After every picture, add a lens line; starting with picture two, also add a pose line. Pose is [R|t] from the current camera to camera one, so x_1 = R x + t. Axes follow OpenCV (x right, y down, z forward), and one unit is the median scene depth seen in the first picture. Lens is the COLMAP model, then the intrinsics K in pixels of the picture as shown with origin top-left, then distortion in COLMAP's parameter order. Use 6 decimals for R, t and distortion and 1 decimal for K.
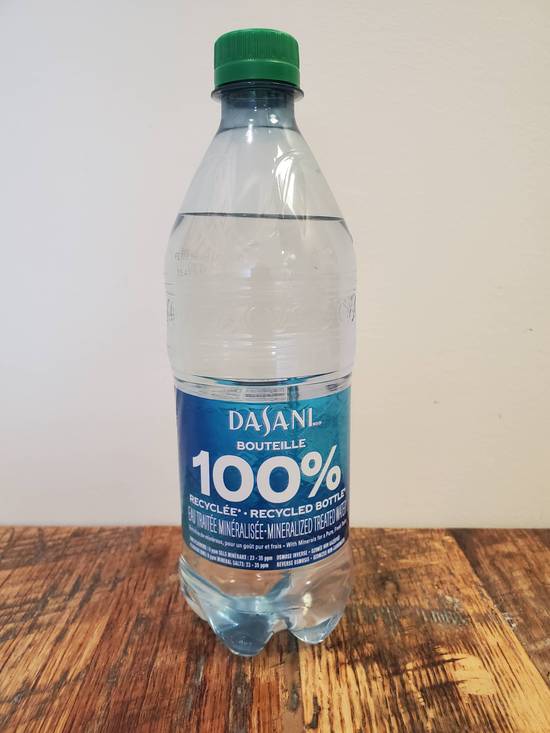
lens RADIAL K [[599.2, 0, 284.9], [0, 599.2, 338.8], [0, 0, 1]] dist [-0.058441, 0.066265]
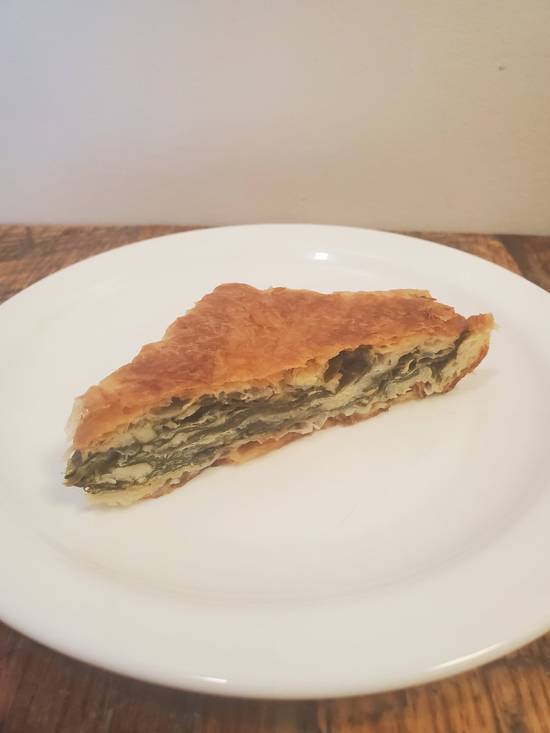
lens RADIAL K [[599.2, 0, 283.2], [0, 599.2, 360.8], [0, 0, 1]] dist [-0.058441, 0.066265]
pose [[0.998004, 0.024113, -0.058362, 0.028616], [0.001797, 0.913004, 0.407946, 0.161604], [0.063121, -0.407236, 0.911139, 0.153252]]
